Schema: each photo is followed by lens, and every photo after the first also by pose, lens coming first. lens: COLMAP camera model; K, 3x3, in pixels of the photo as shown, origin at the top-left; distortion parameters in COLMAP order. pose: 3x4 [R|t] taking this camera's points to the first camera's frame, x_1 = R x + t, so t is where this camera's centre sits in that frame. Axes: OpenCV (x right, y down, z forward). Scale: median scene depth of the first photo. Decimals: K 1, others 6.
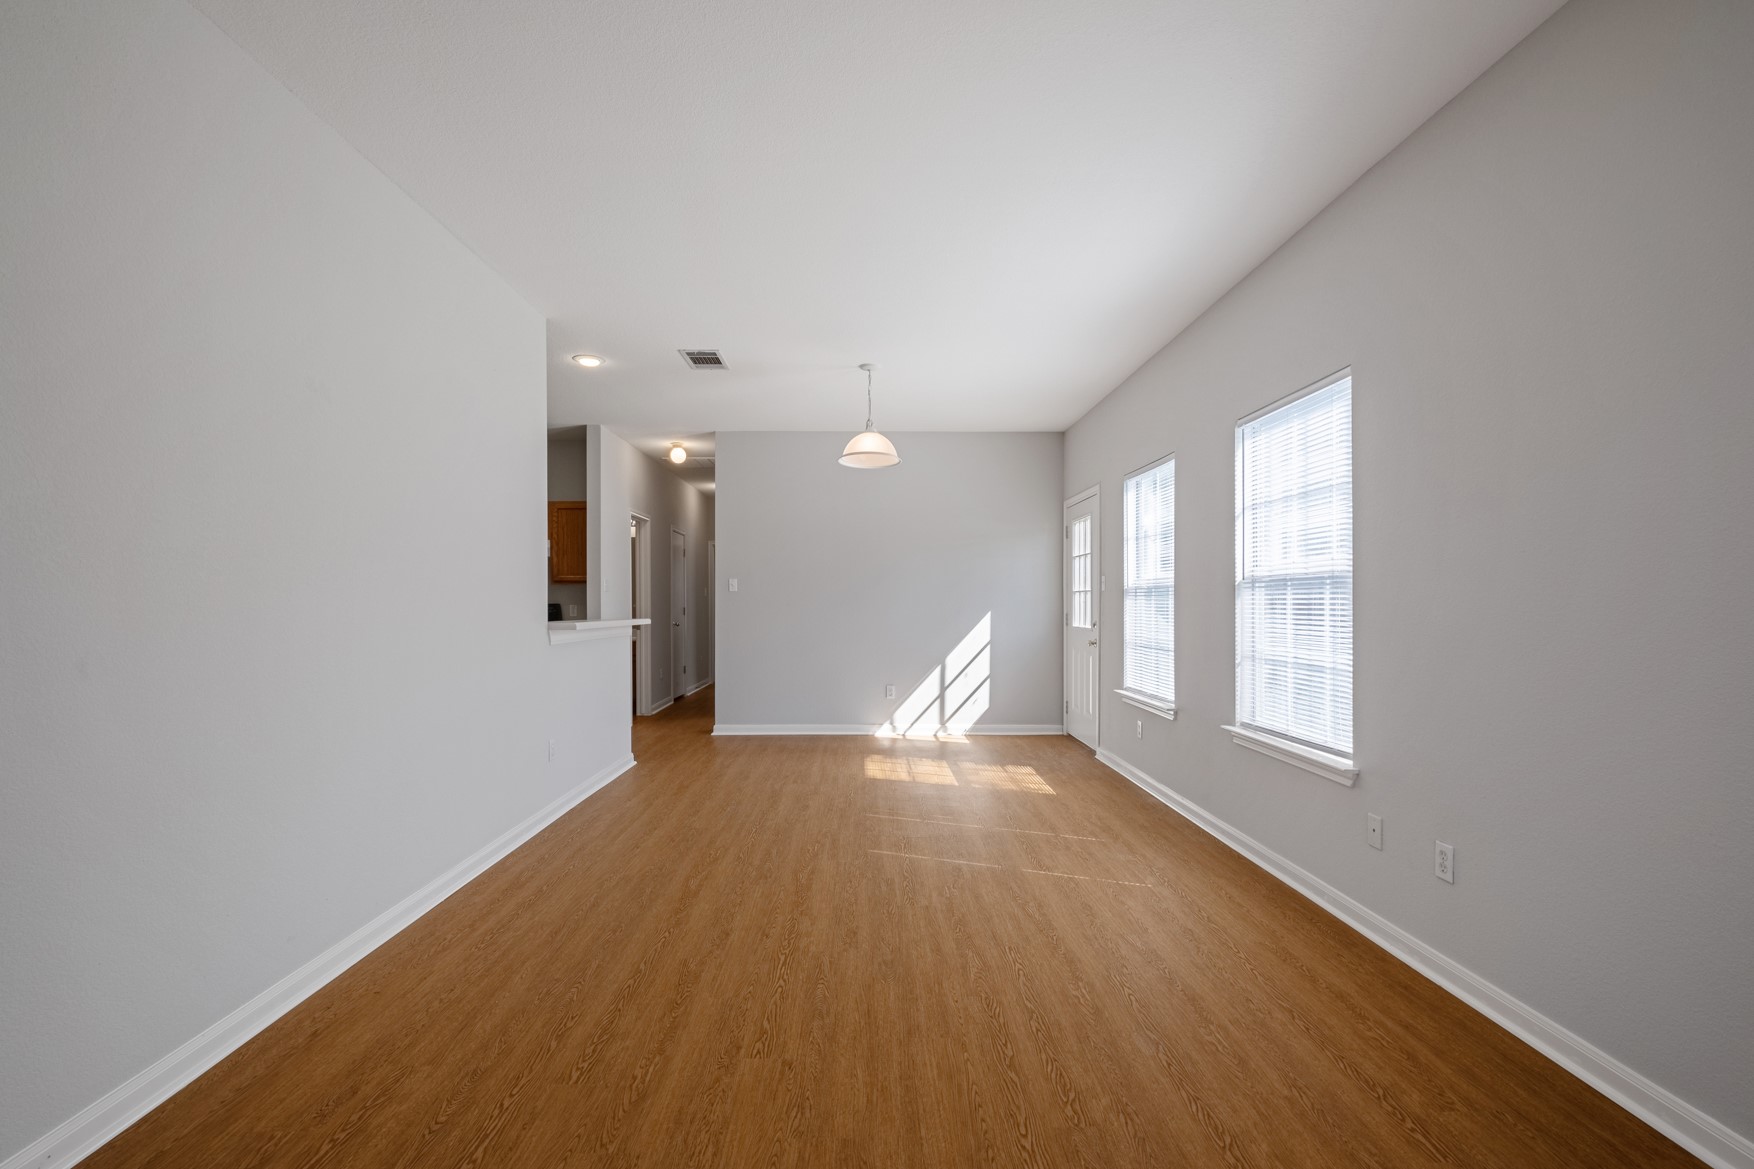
lens RADIAL K [[753.9, 0, 878.0], [0, 753.9, 586.5], [0, 0, 1]] dist [0.001772, -0.000245]
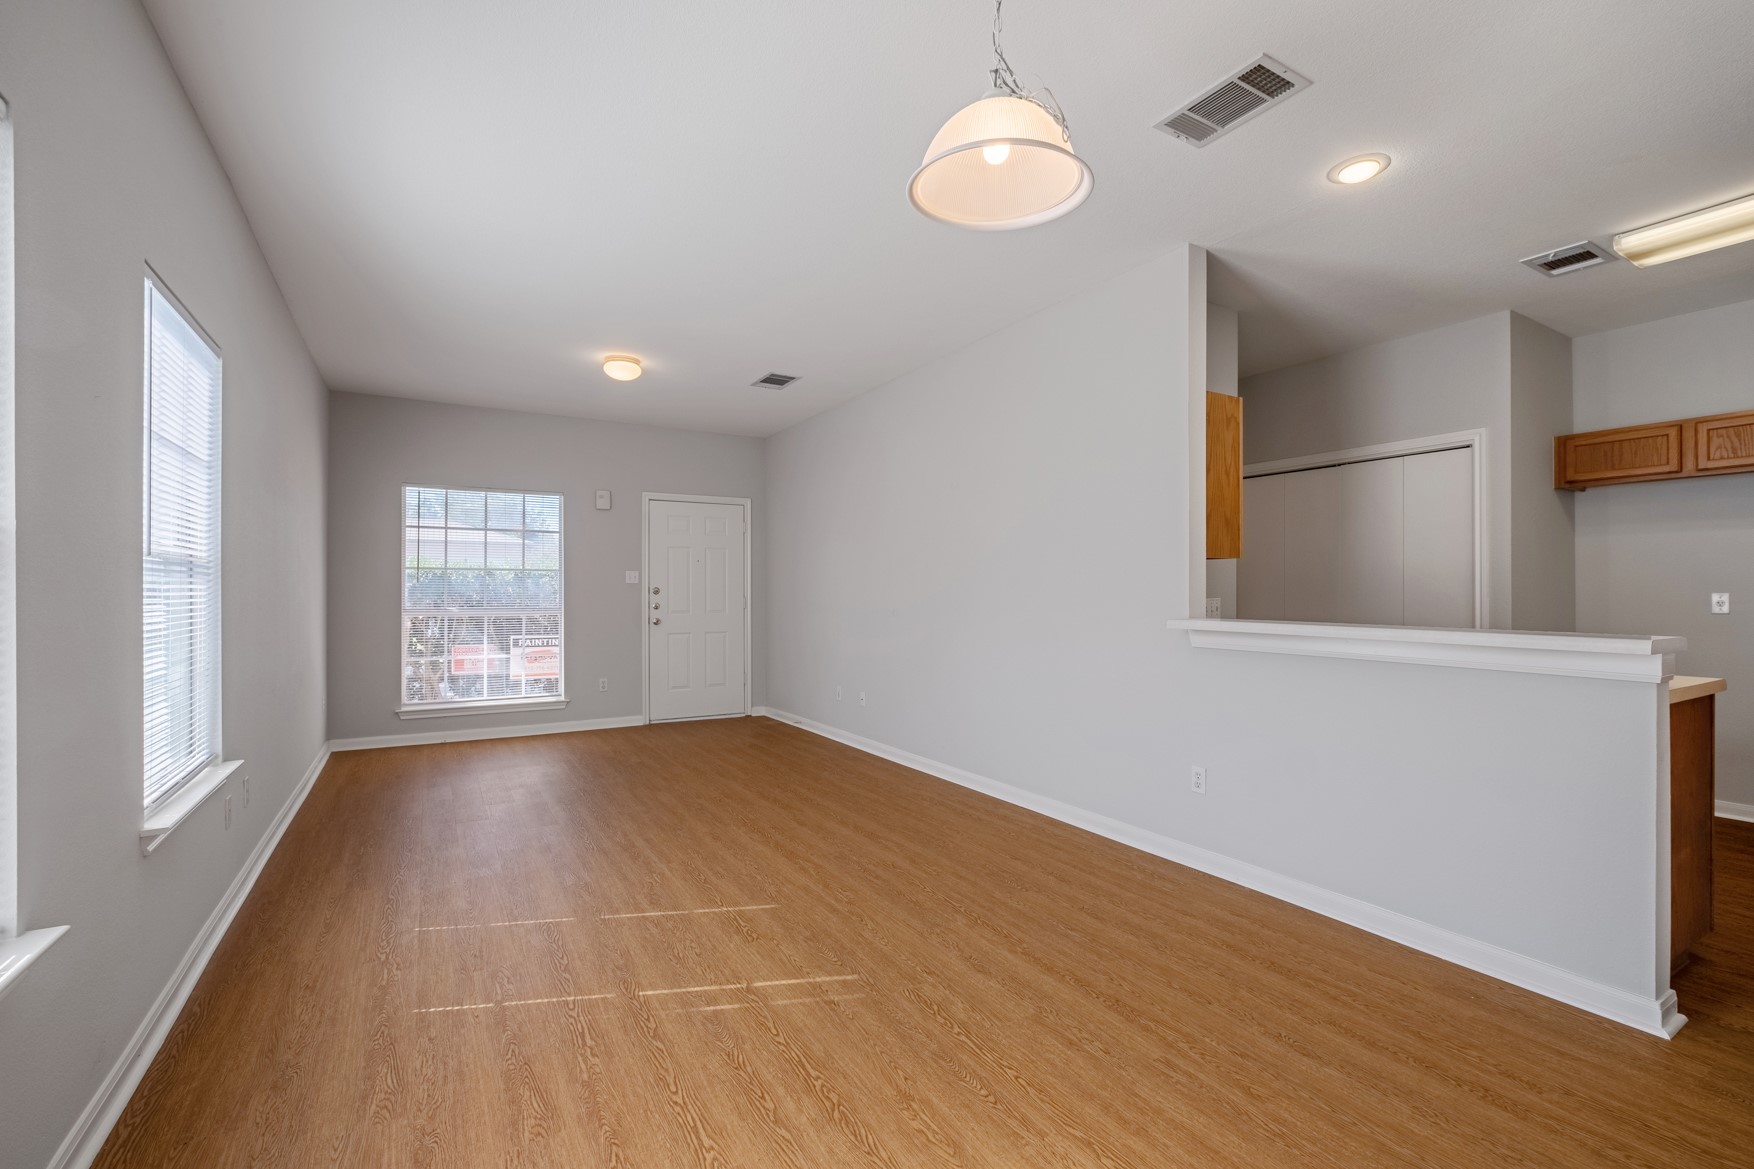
lens RADIAL K [[753.9, 0, 874.2], [0, 753.9, 584.4], [0, 0, 1]] dist [0.001772, -0.000245]
pose [[-0.869829, -0.002401, -0.493348, 0.321752], [0.011819, 0.999600, -0.025702, 0.036059], [0.493212, -0.028187, -0.869452, 1.936396]]
